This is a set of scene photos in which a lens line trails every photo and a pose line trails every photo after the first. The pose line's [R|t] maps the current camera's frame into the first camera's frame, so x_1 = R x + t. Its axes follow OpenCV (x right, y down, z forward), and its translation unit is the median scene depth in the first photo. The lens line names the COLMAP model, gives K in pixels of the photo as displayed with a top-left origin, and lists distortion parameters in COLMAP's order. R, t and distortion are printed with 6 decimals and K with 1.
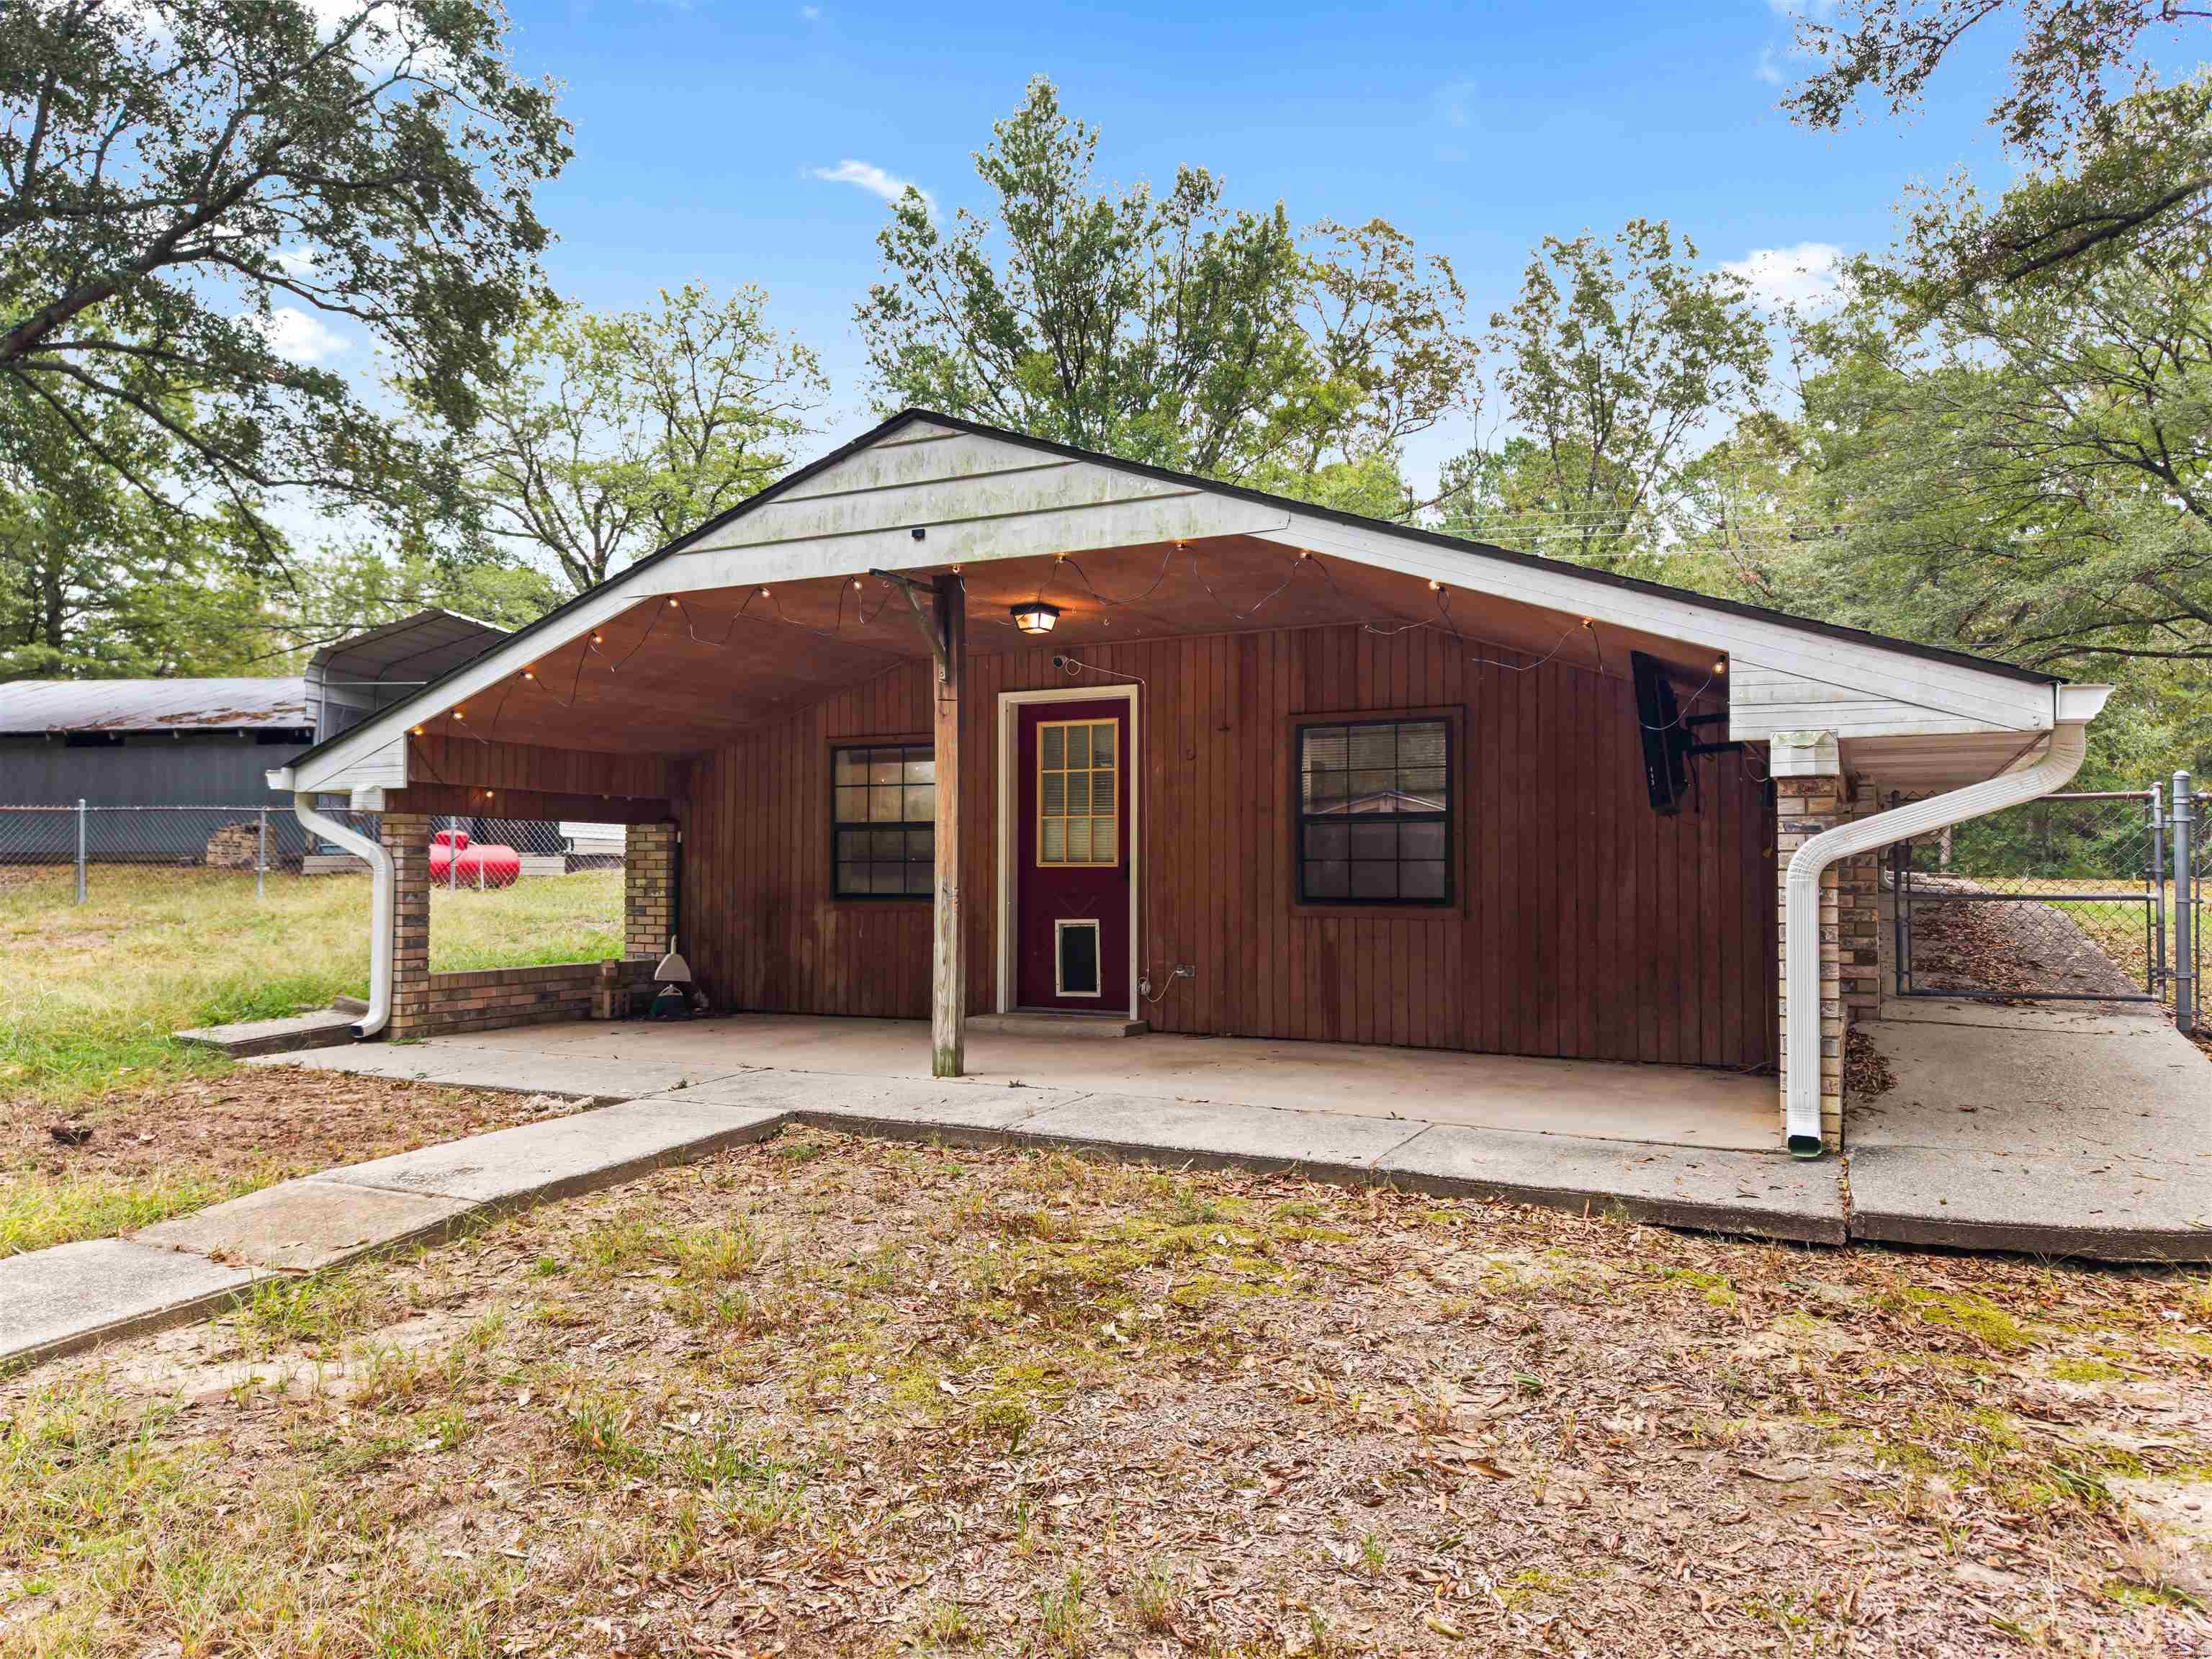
lens RADIAL K [[1467.4, 0, 1106.0], [0, 1467.4, 829.5], [0, 0, 1]] dist [0.052120, -0.065008]
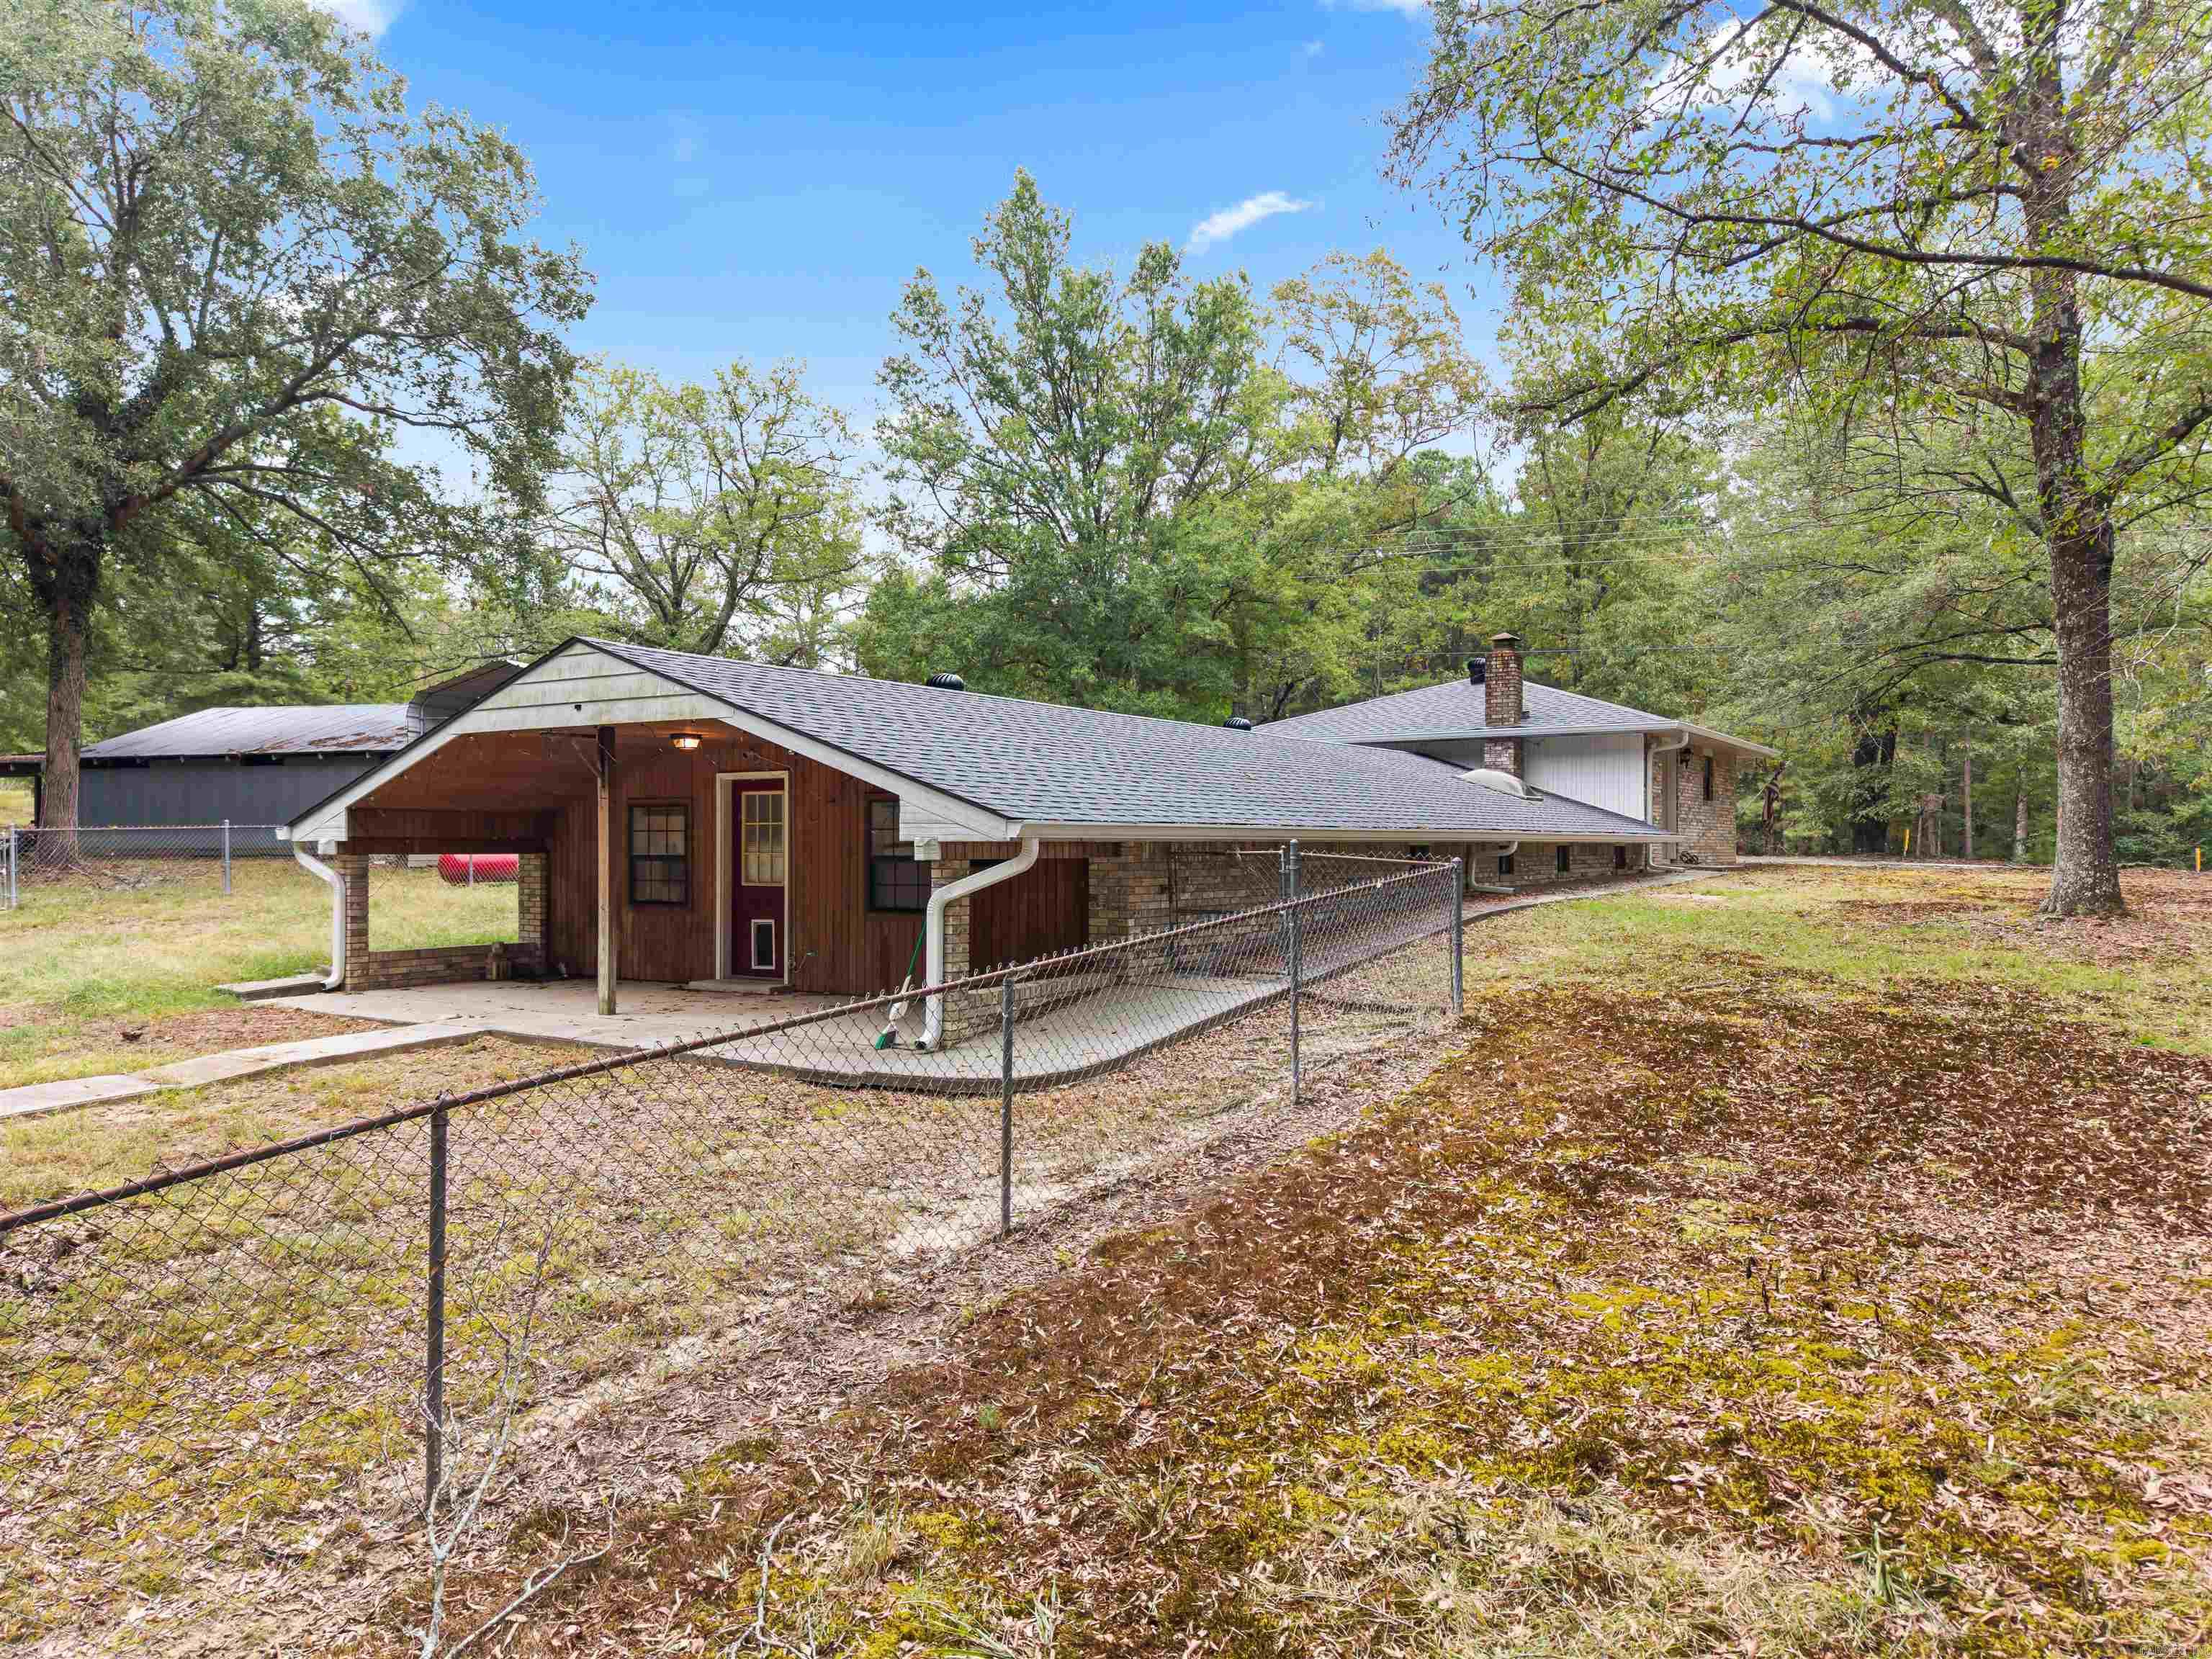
lens RADIAL K [[1467.4, 0, 1106.0], [0, 1467.4, 829.5], [0, 0, 1]] dist [0.052120, -0.065008]
pose [[0.992962, -0.003538, -0.118382, 0.494050], [0.006166, 0.999742, 0.021848, -0.061891], [0.118274, -0.022424, 0.992728, -0.478006]]
